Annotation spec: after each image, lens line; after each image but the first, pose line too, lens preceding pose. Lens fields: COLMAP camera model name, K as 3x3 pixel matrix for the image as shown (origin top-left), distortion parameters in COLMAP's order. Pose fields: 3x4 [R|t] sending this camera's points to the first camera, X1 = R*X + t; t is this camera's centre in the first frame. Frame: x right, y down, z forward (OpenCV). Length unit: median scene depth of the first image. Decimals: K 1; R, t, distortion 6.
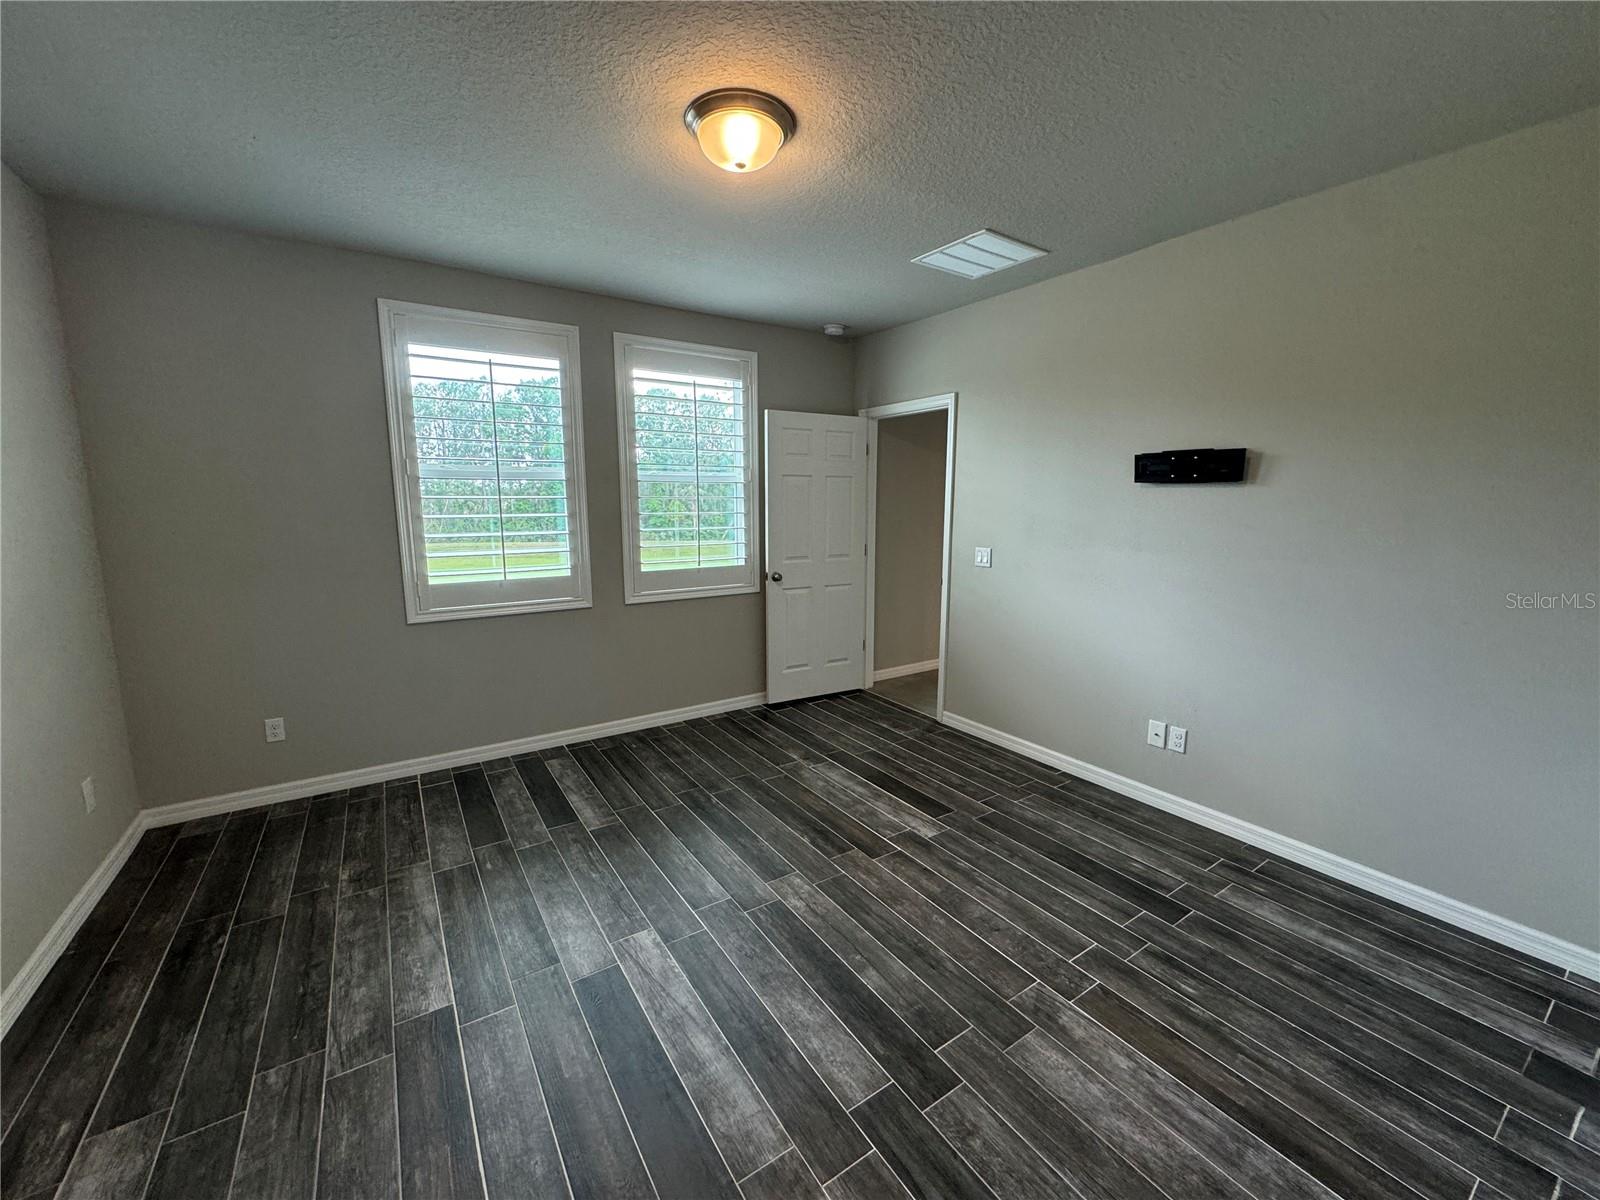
lens RADIAL K [[650.8, 0, 800.0], [0, 650.8, 600.0], [0, 0, 1]] dist [-0.001865, -0.000153]
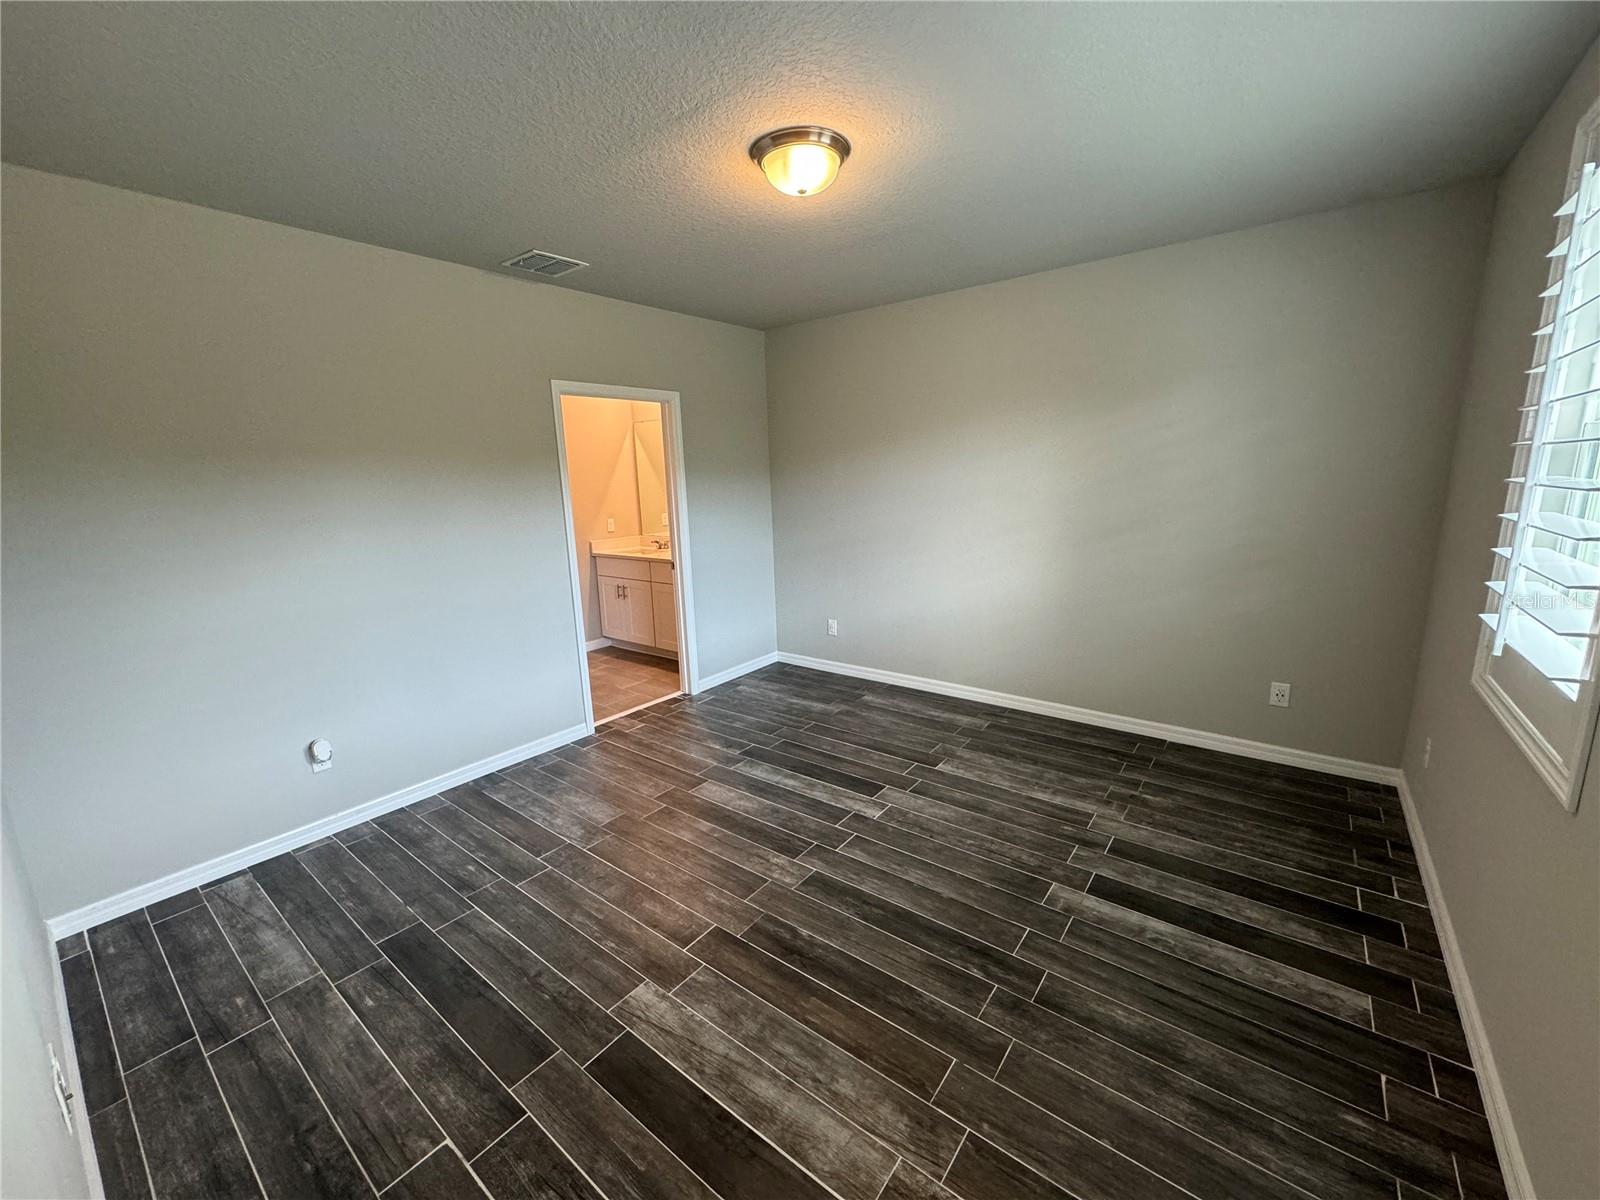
lens RADIAL K [[650.8, 0, 800.0], [0, 650.8, 600.0], [0, 0, 1]] dist [-0.001865, -0.000153]
pose [[-0.949211, 0.087105, -0.302344, 0.253660], [-0.020509, 0.941745, 0.335703, -0.322431], [0.313972, 0.324853, -0.892128, 1.839772]]
